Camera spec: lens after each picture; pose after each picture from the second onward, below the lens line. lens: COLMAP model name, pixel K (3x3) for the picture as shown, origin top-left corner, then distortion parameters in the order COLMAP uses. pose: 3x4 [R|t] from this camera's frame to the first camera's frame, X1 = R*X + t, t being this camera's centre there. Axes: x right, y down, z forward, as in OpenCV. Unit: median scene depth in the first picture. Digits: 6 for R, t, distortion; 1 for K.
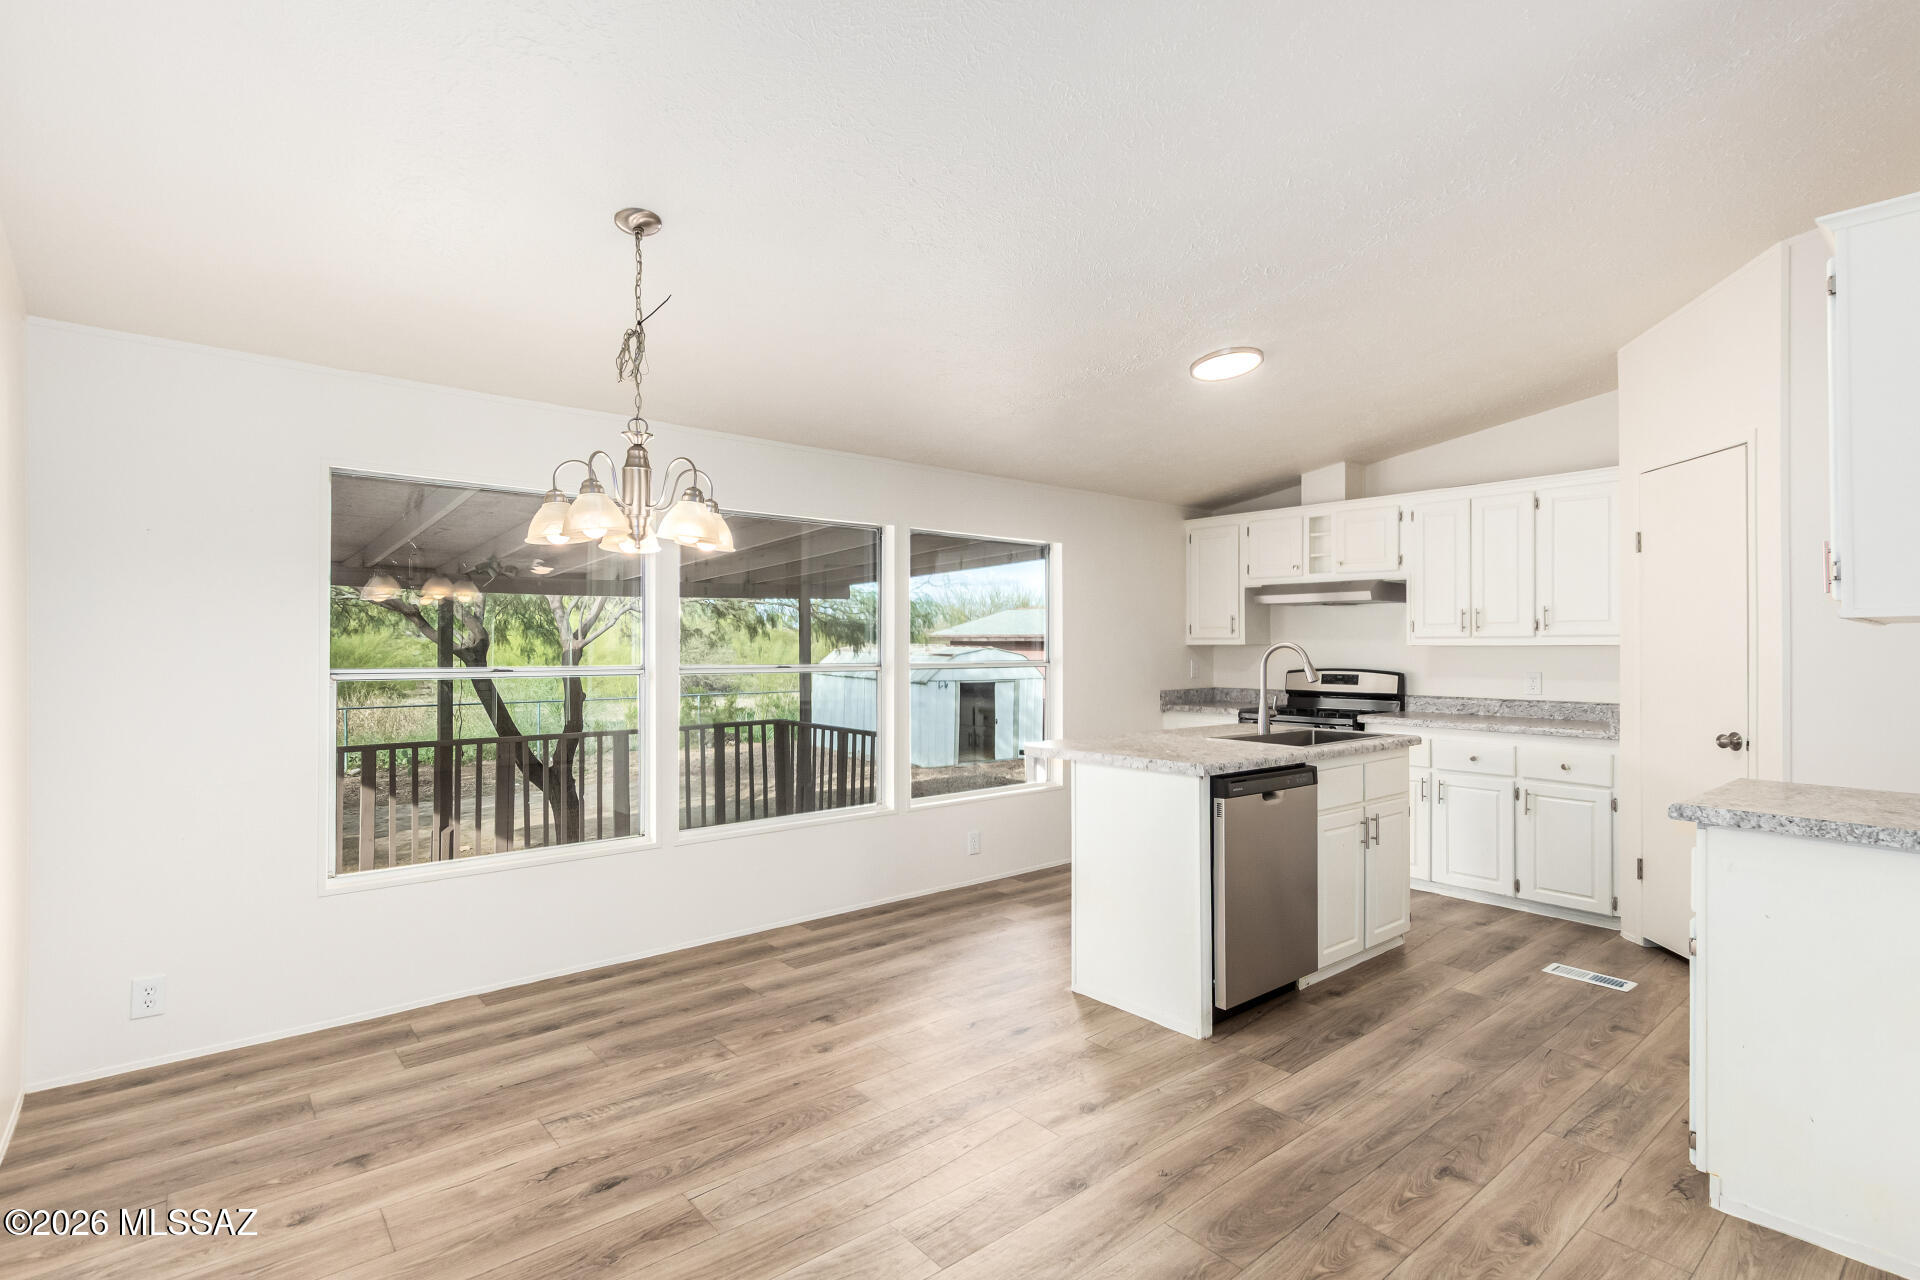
lens RADIAL K [[937.3, 0, 975.2], [0, 937.3, 634.4], [0, 0, 1]] dist [0.012562, -0.001883]
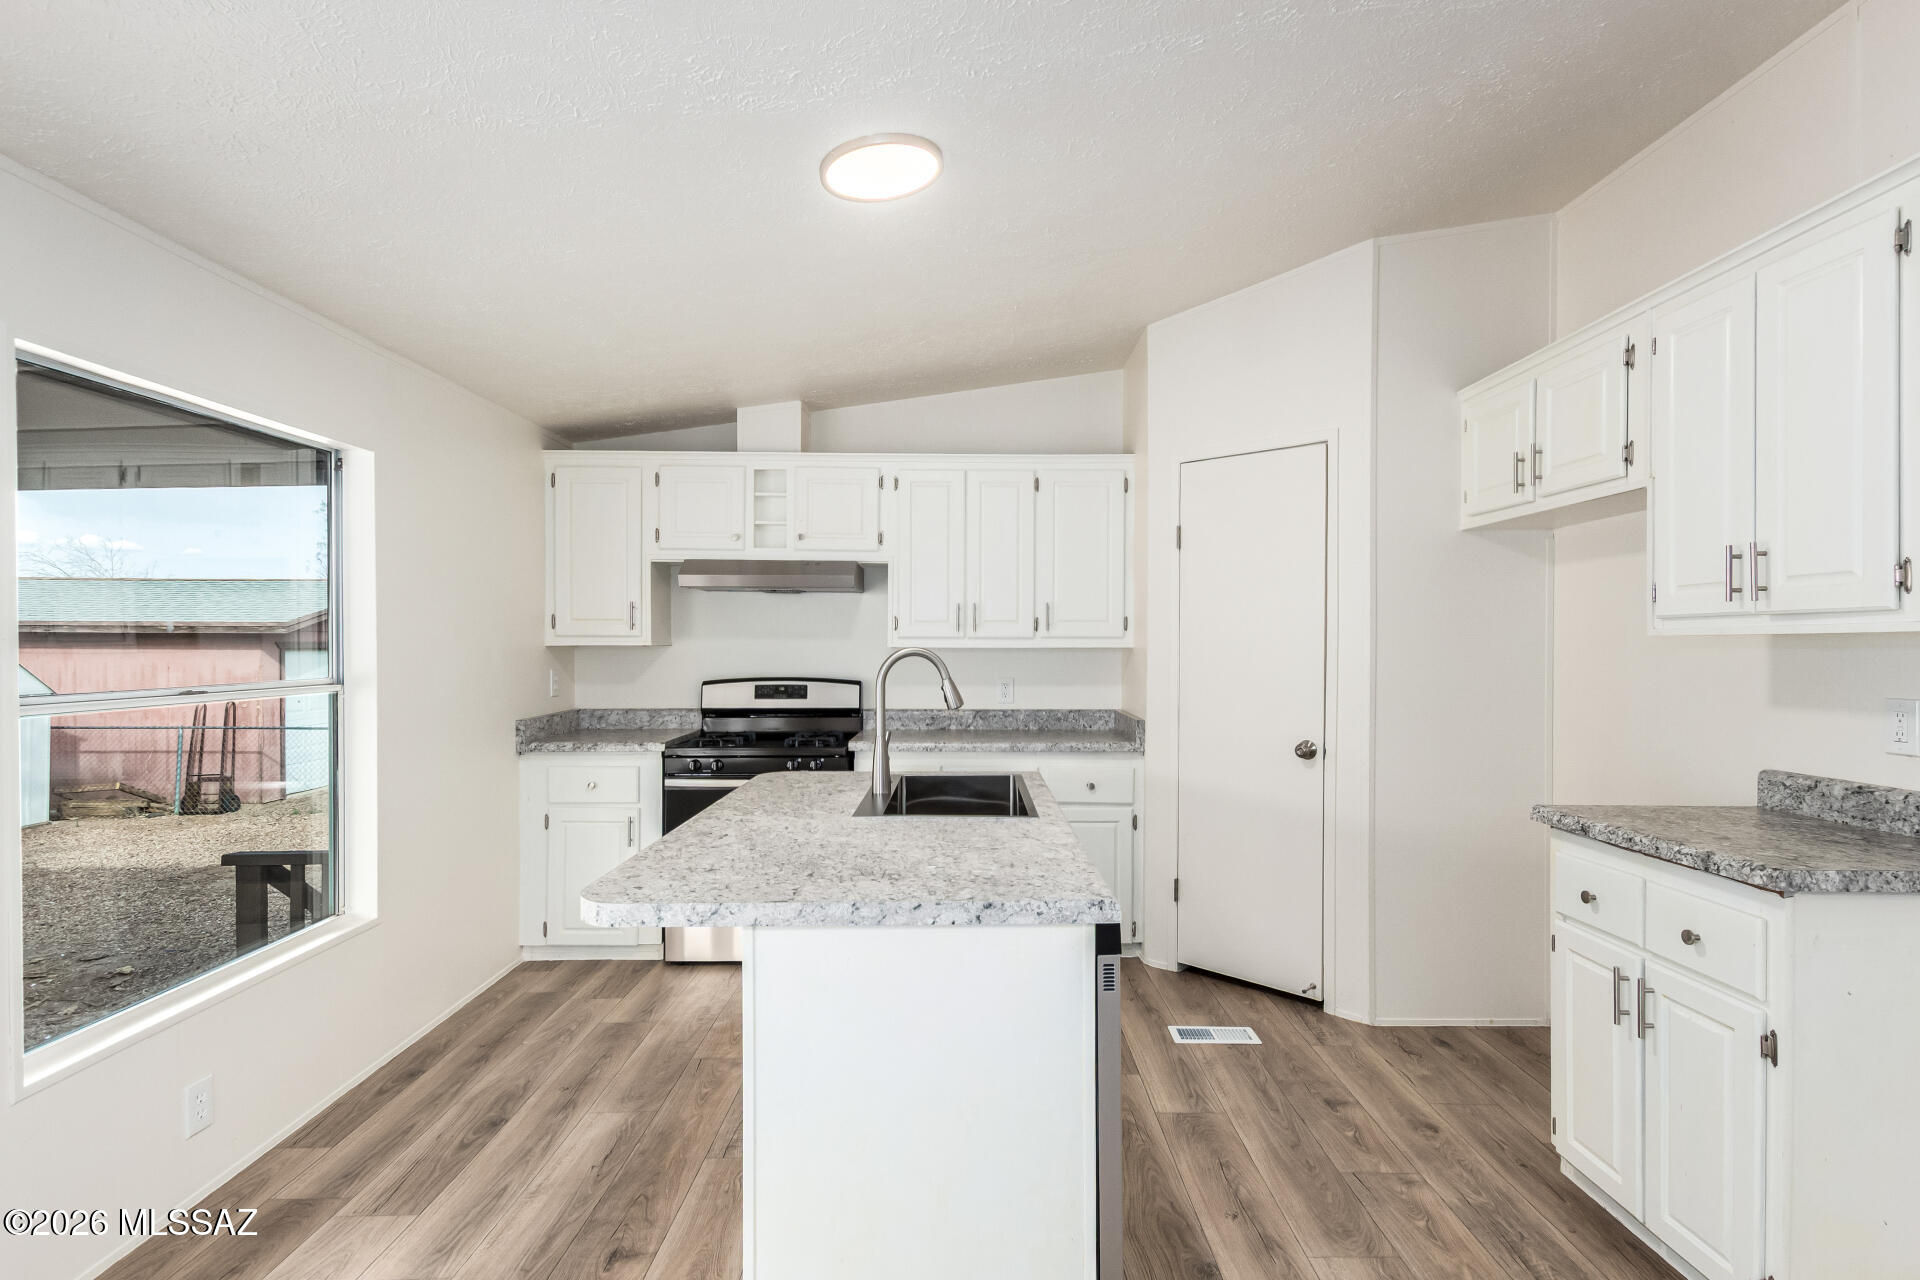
lens RADIAL K [[974.2, 0, 992.1], [0, 974.2, 646.5], [0, 0, 1]] dist [0.014367, -0.000230]
pose [[0.632707, -0.003897, 0.774382, -0.134166], [-0.012400, 0.999808, 0.015162, -0.002826], [-0.774292, -0.019195, 0.632537, 0.475867]]
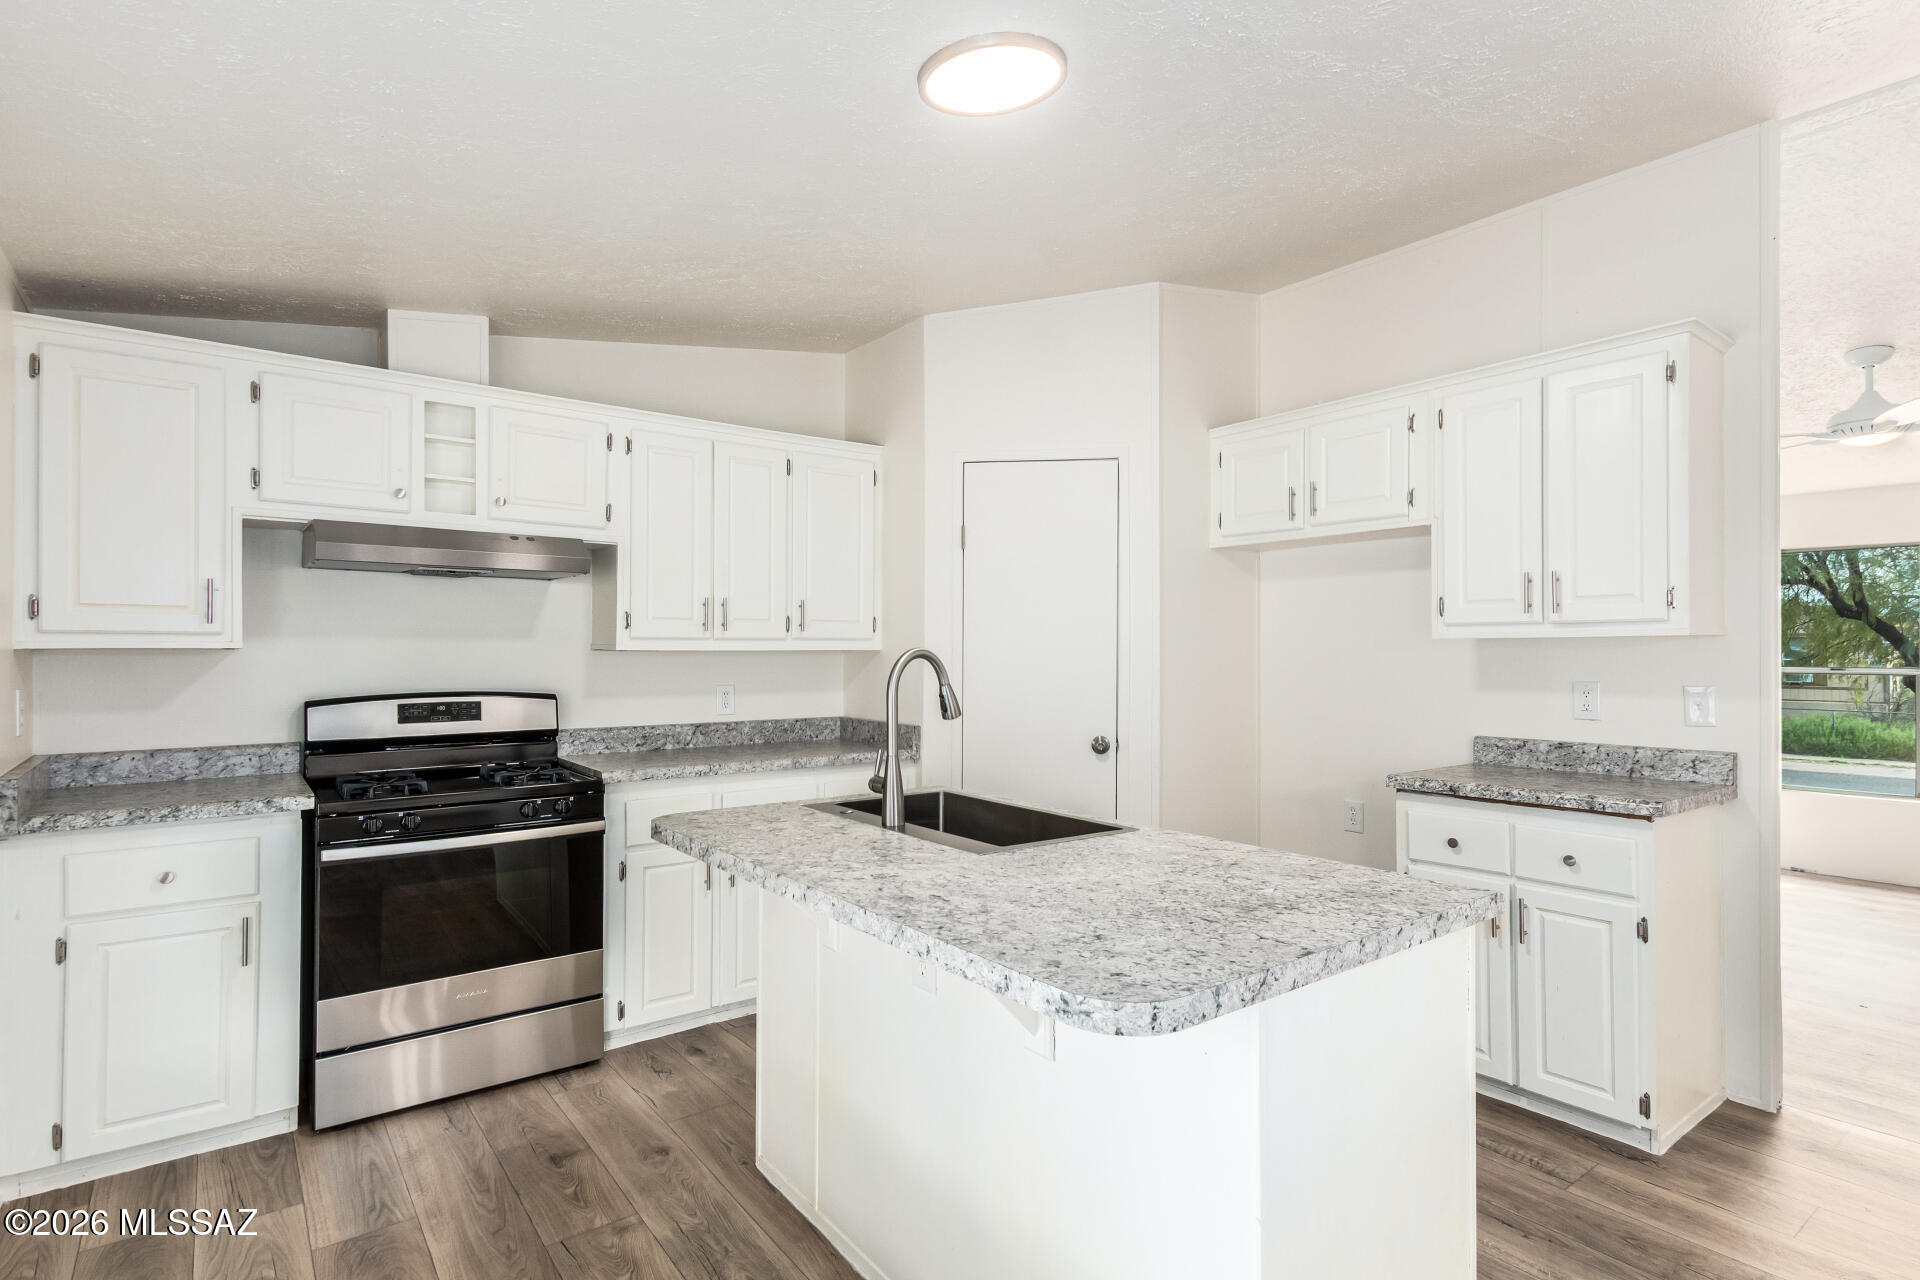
lens RADIAL K [[965.1, 0, 987.3], [0, 965.1, 645.9], [0, 0, 1]] dist [0.020136, -0.000358]
pose [[0.043046, 0.001863, 0.999071, -0.198682], [-0.016355, 0.999866, -0.001160, 0.006252], [-0.998939, -0.016290, 0.043070, 0.830096]]
